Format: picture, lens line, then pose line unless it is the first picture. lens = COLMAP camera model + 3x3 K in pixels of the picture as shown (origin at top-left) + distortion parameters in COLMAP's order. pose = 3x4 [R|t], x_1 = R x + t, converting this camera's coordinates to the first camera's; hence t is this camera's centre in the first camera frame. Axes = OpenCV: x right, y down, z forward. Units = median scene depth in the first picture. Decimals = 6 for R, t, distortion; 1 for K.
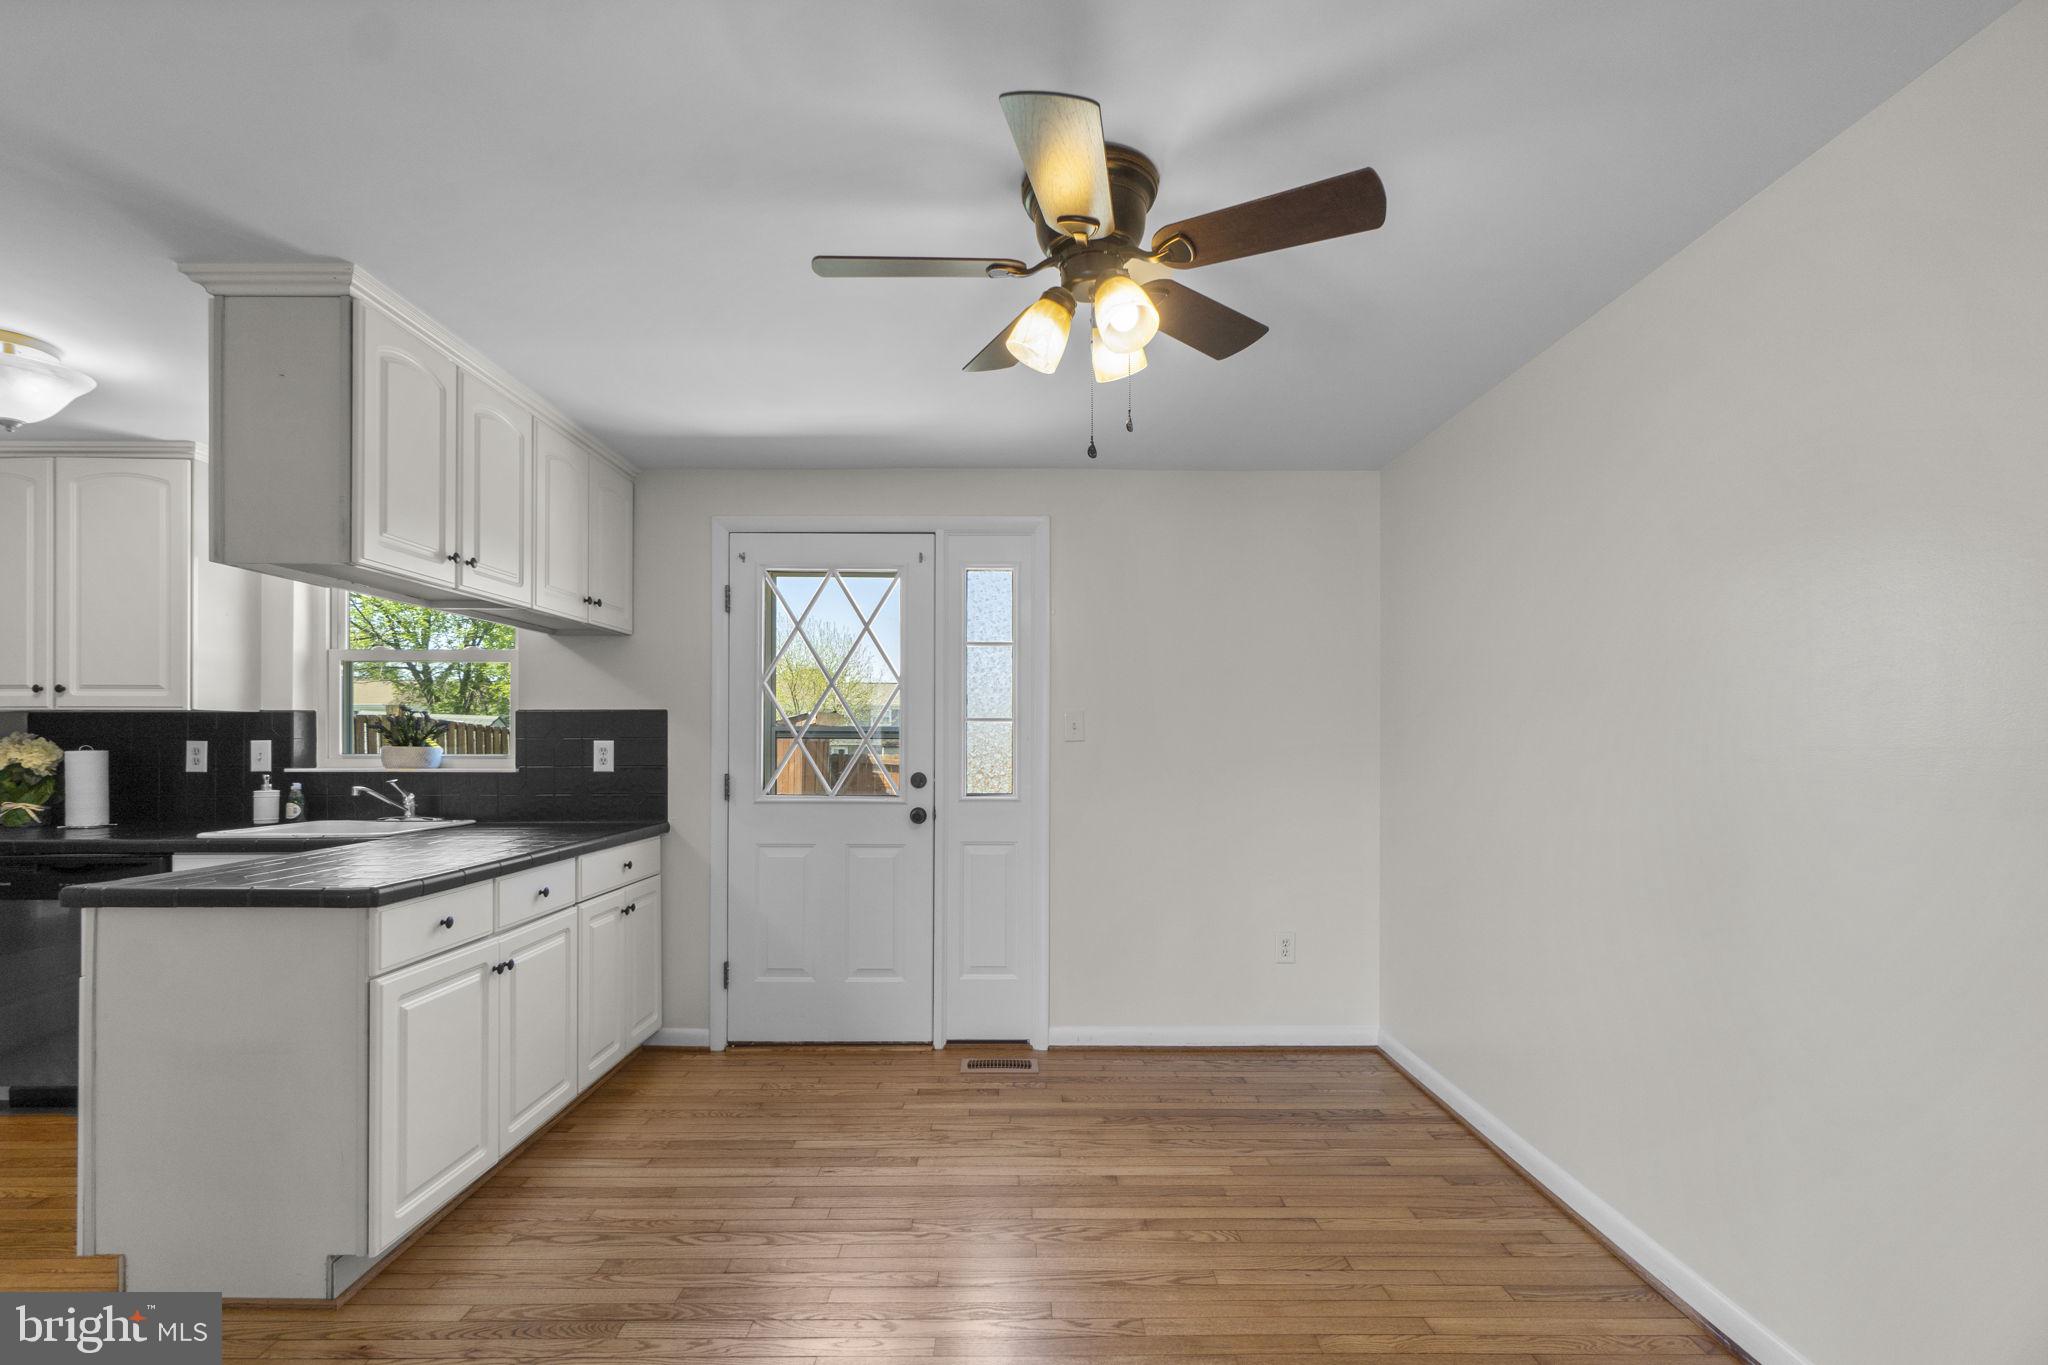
lens RADIAL K [[898.6, 0, 1023.5], [0, 898.6, 739.7], [0, 0, 1]] dist [-0.003310, -0.000075]
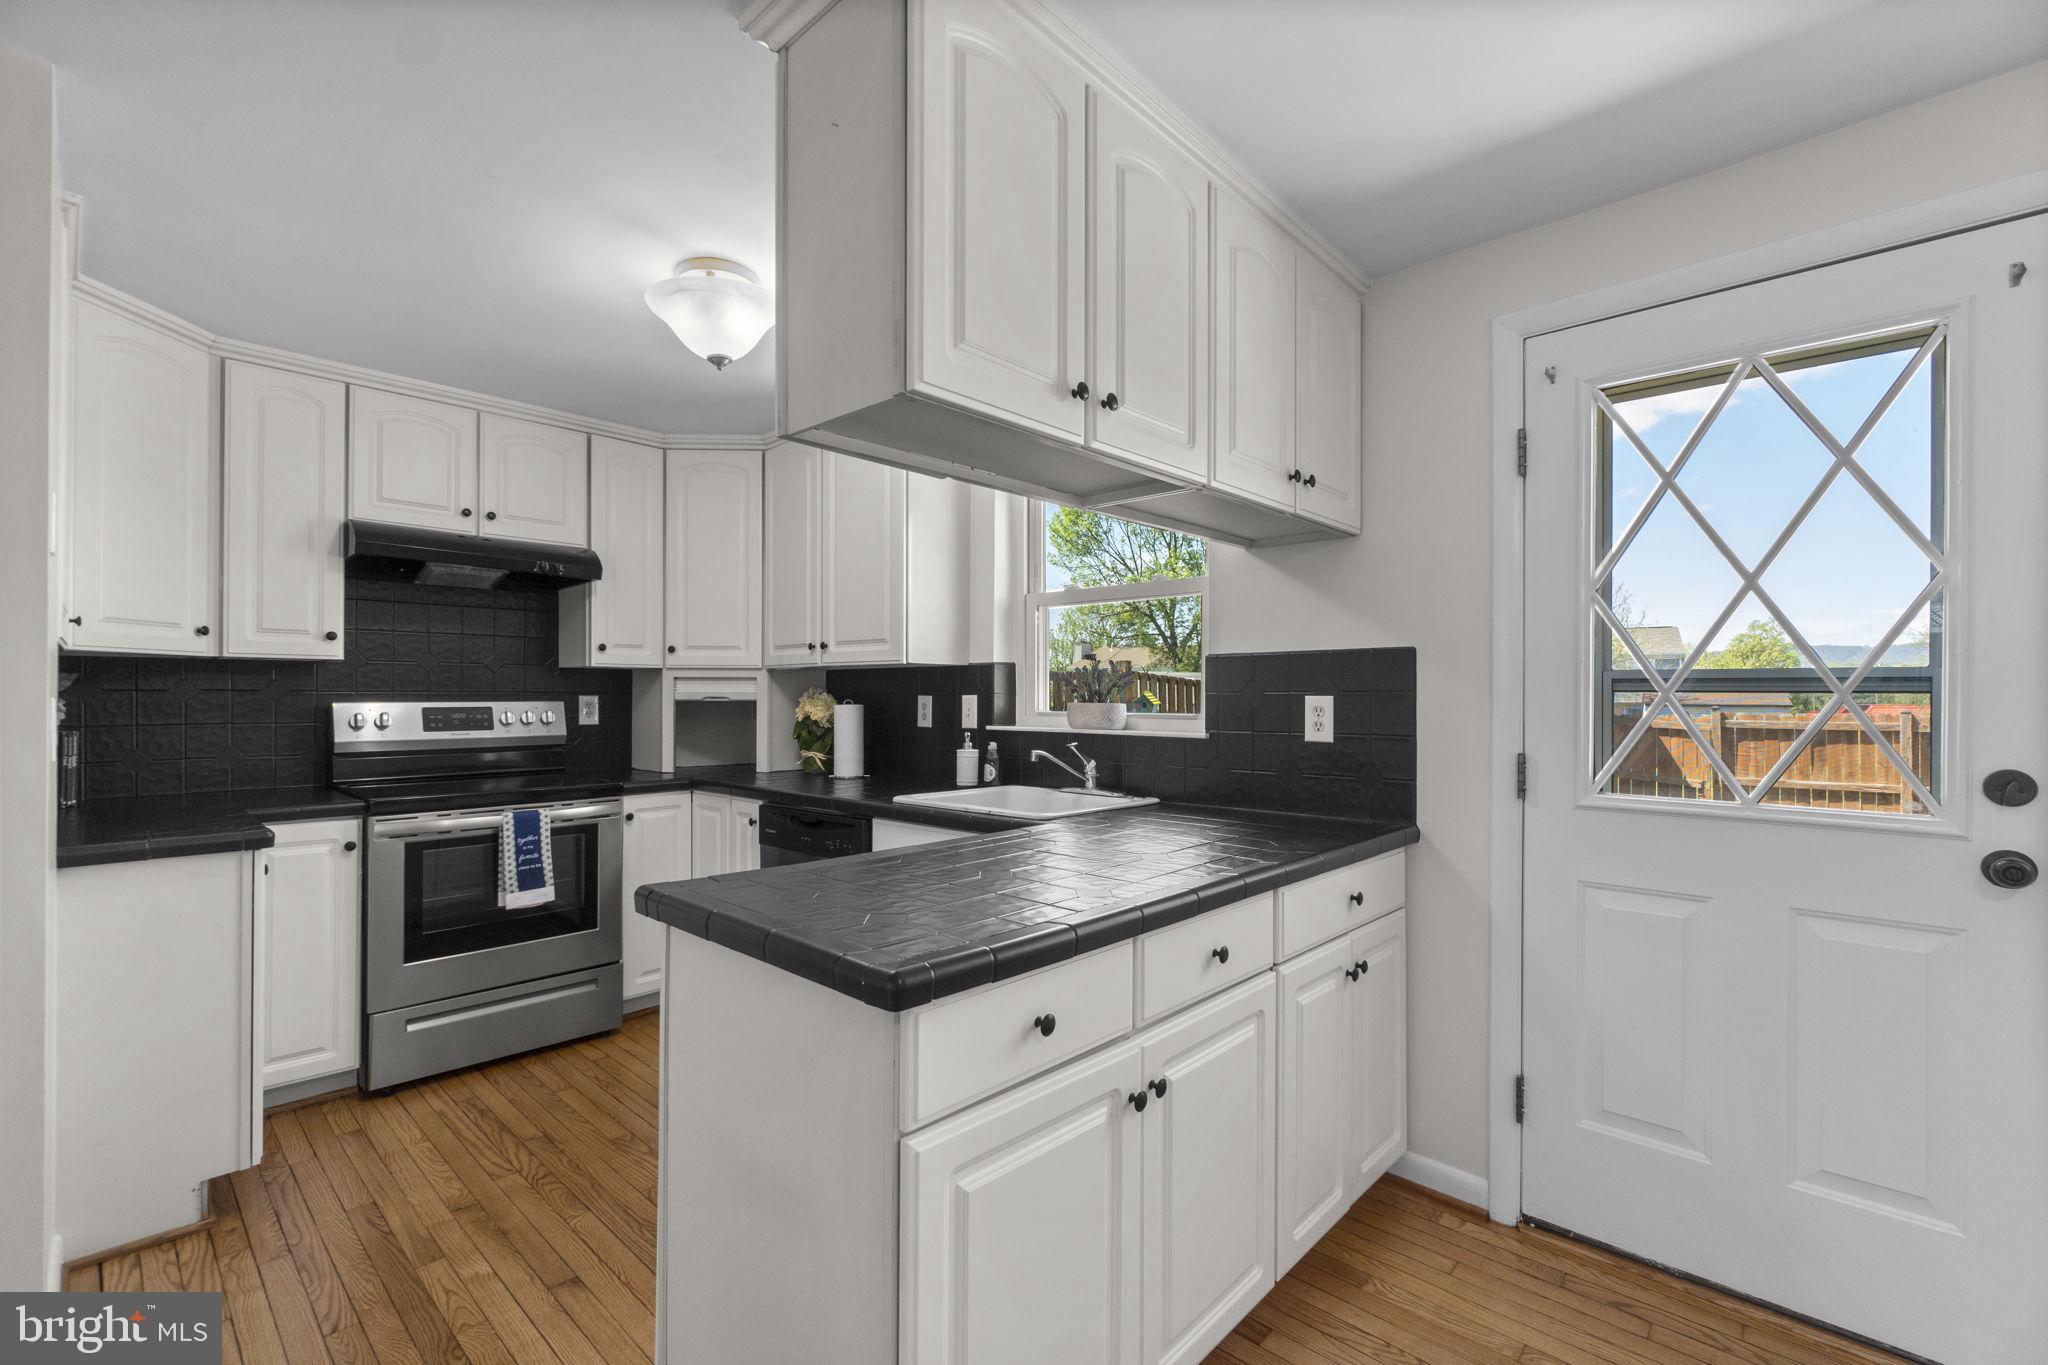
lens RADIAL K [[879.9, 0, 1021.0], [0, 879.9, 689.3], [0, 0, 1]] dist [-0.004714, 0.000331]
pose [[0.720862, -0.003656, -0.693069, -0.176400], [-0.001924, 0.999972, -0.007276, 0.001335], [0.693076, 0.006578, 0.720835, 0.380118]]
